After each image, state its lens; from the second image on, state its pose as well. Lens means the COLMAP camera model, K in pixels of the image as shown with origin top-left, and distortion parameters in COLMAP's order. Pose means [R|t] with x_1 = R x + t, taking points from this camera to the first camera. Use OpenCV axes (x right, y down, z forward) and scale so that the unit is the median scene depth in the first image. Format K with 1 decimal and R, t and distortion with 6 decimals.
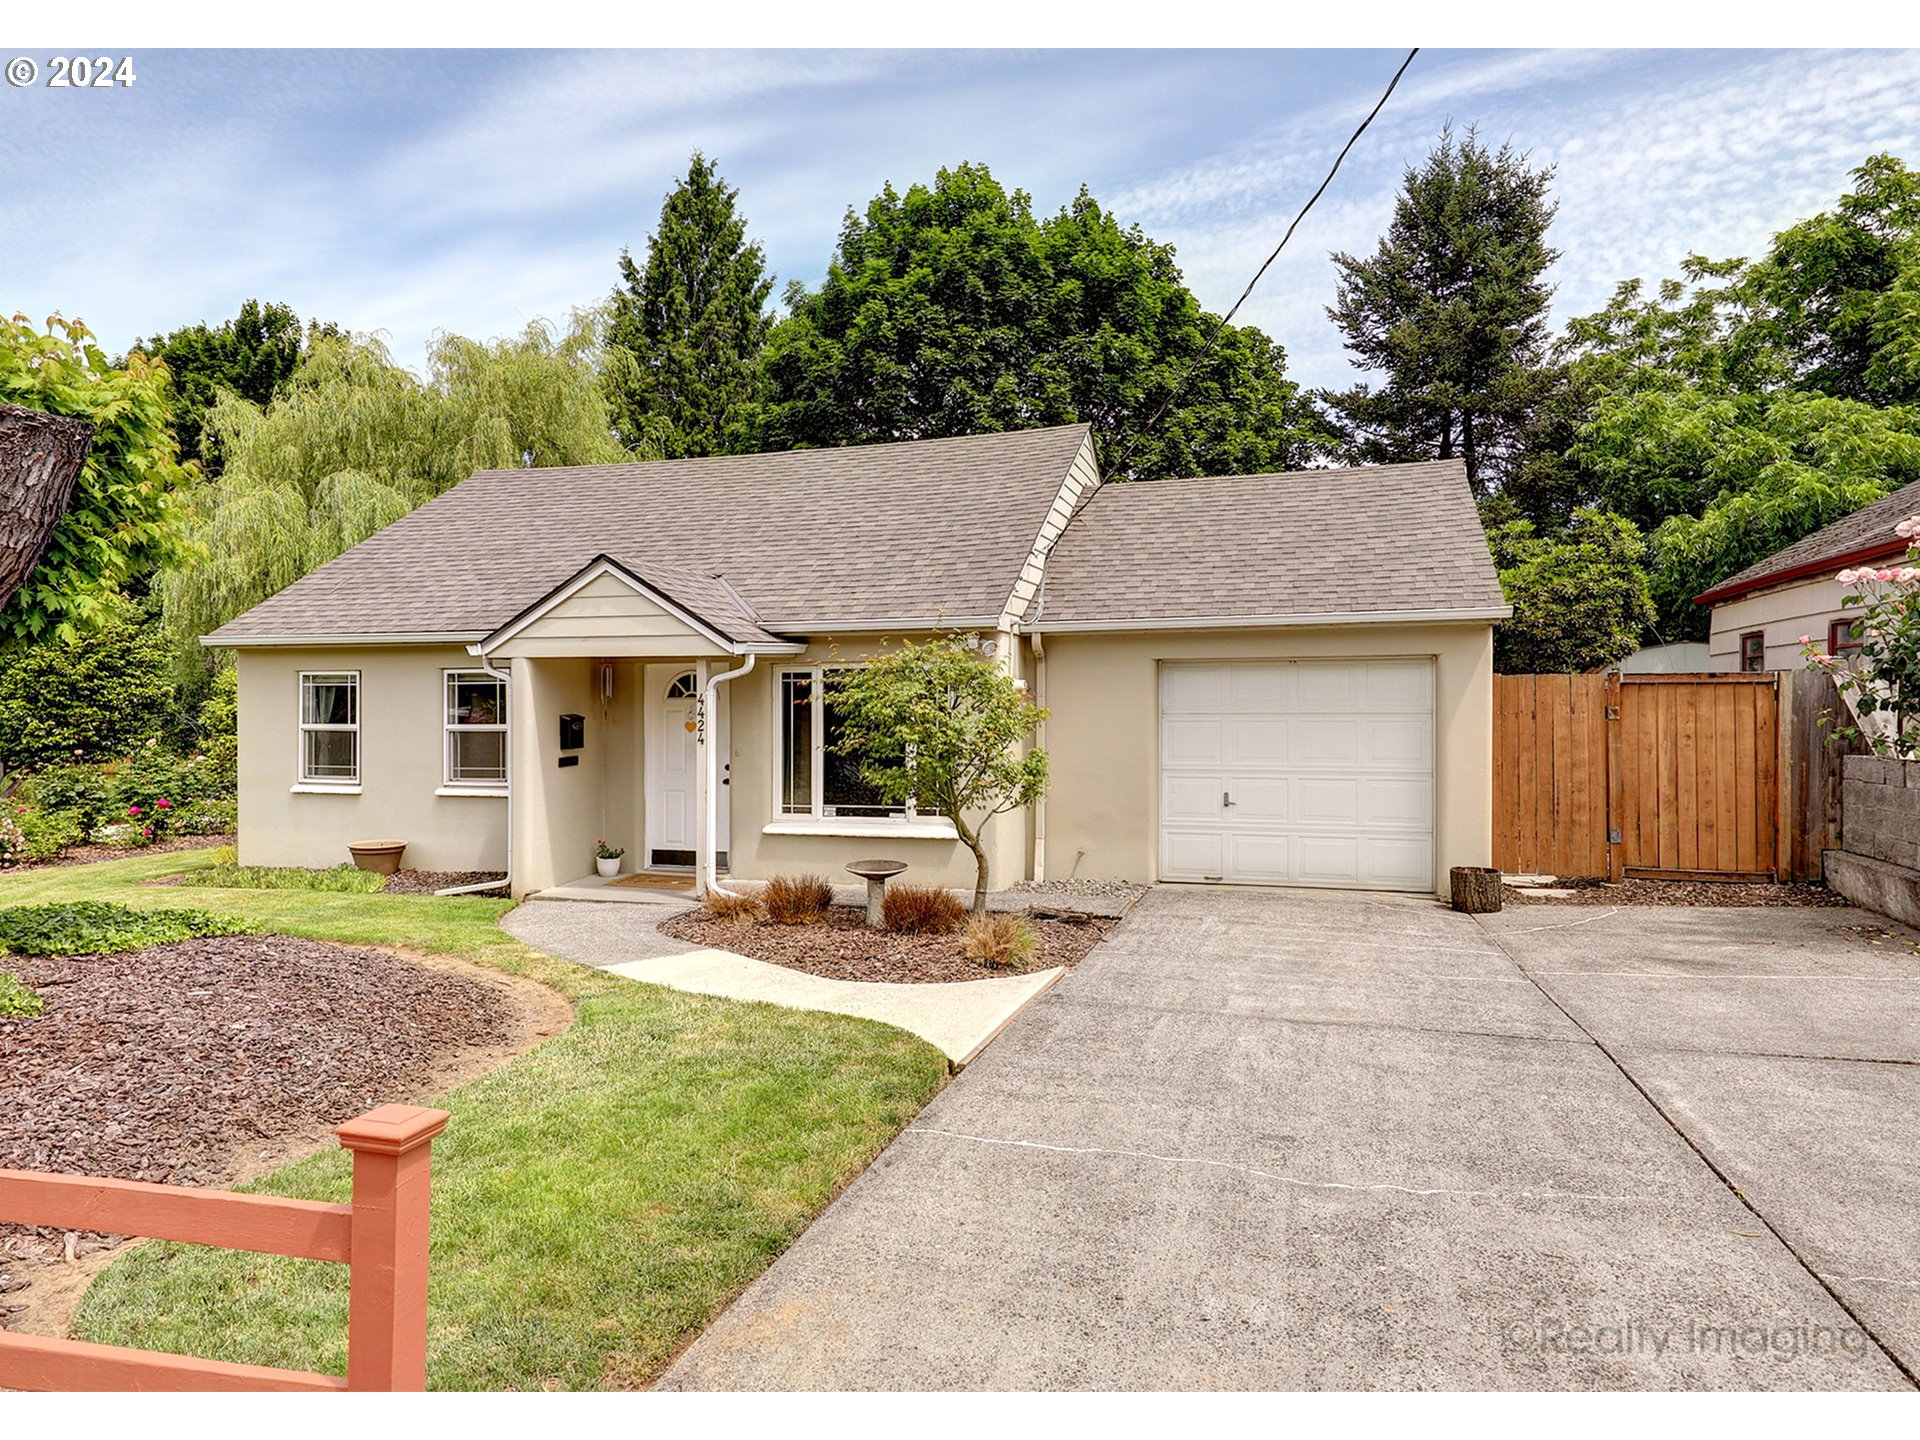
lens RADIAL K [[1314.4, 0, 960.0], [0, 1314.4, 720.0], [0, 0, 1]] dist [0.034588, -0.003213]
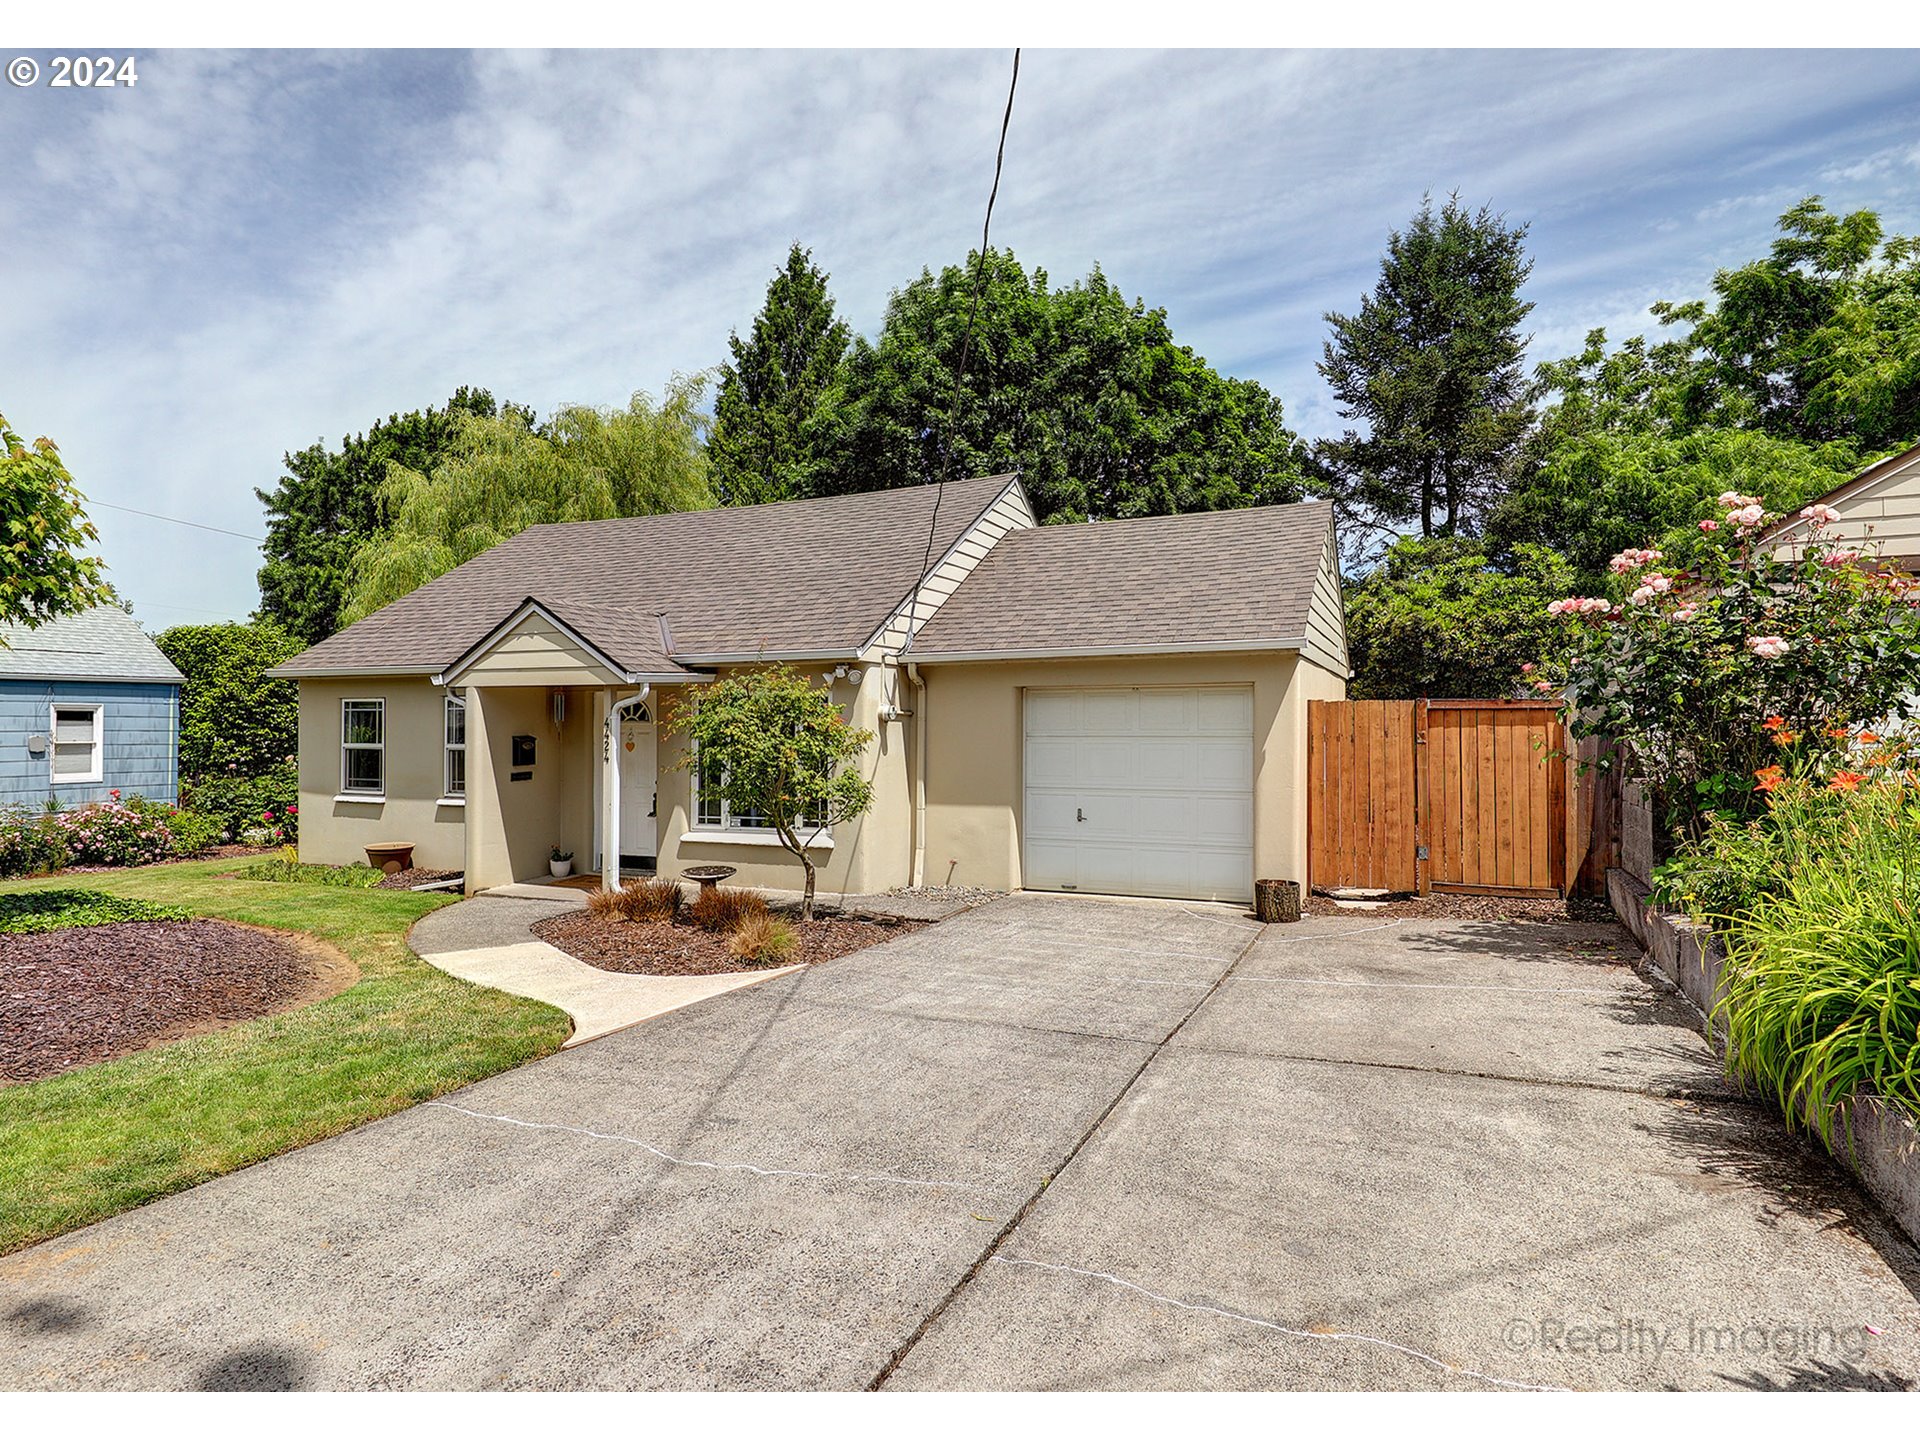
lens RADIAL K [[1189.9, 0, 1050.8], [0, 1189.9, 729.5], [0, 0, 1]] dist [0.012471, -0.001218]
pose [[0.994044, 0.001952, -0.108964, 0.255730], [-0.003004, 0.999950, -0.009492, -0.001054], [0.108940, 0.009763, 0.994000, 0.013848]]
